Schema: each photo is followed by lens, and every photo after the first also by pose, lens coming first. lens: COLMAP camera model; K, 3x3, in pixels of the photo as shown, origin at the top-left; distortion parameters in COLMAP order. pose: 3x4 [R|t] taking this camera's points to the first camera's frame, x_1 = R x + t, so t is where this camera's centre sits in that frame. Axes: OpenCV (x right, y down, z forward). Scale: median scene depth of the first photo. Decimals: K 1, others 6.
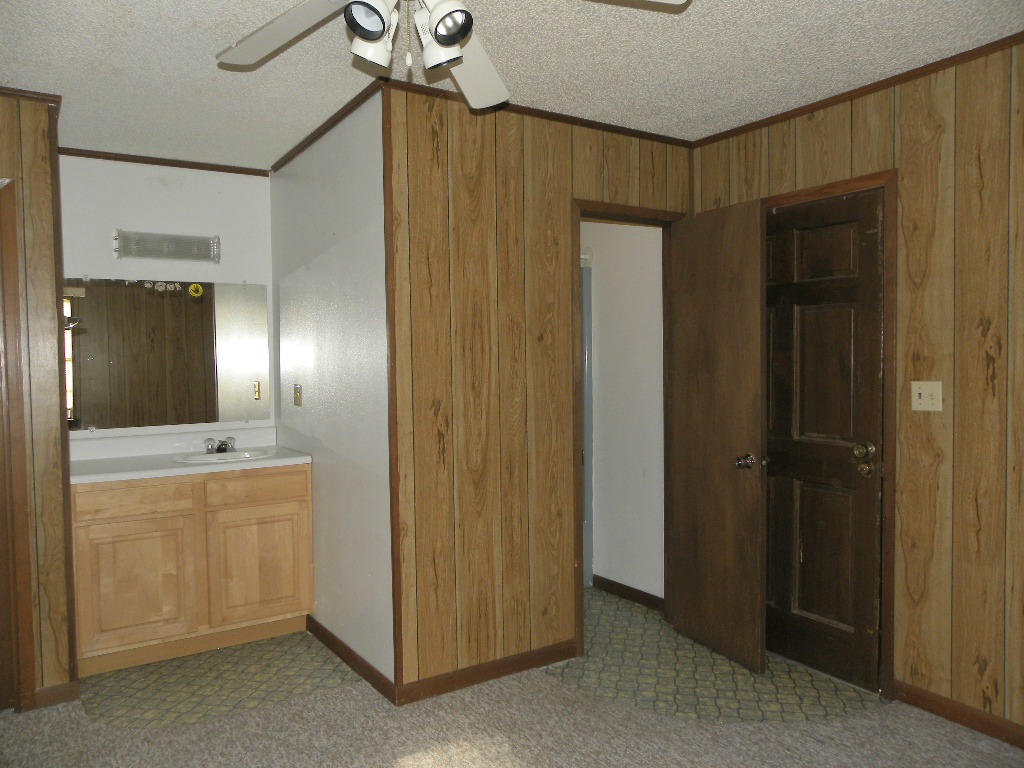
lens RADIAL K [[771.0, 0, 511.9], [0, 771.0, 384.8], [0, 0, 1]] dist [-0.000314, -0.000416]
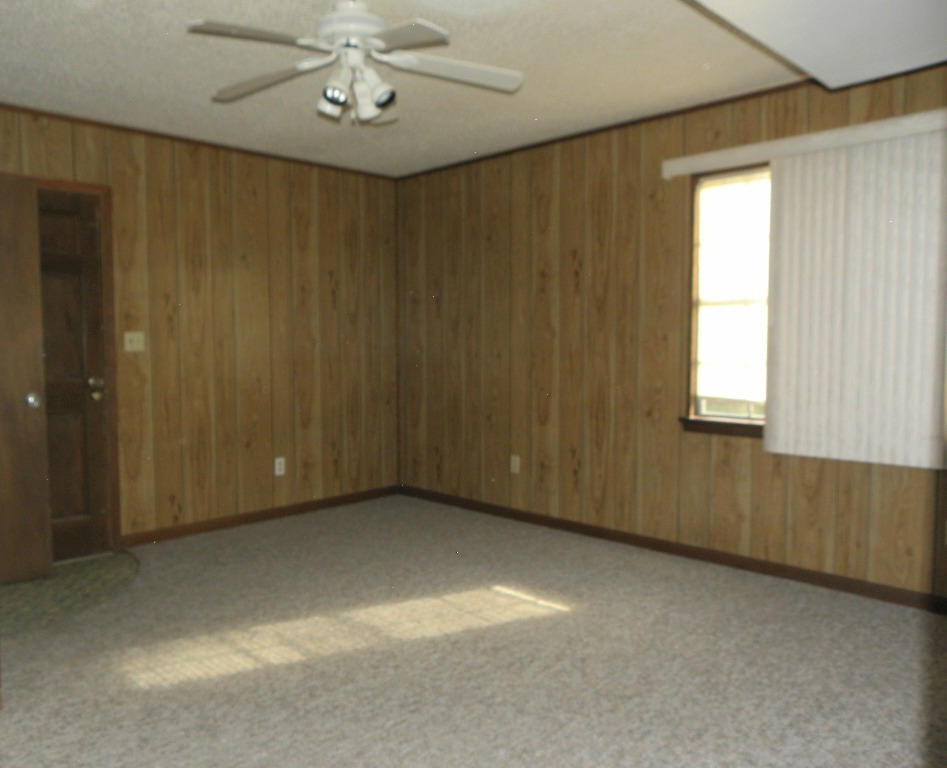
lens RADIAL K [[774.9, 0, 473.3], [0, 774.9, 383.9], [0, 0, 1]] dist [-0.008673, -0.003421]
pose [[-0.233001, -0.054208, 0.970964, -1.124056], [0.040200, 0.997055, 0.065311, 0.024771], [-0.971645, 0.054250, -0.230136, 0.699487]]
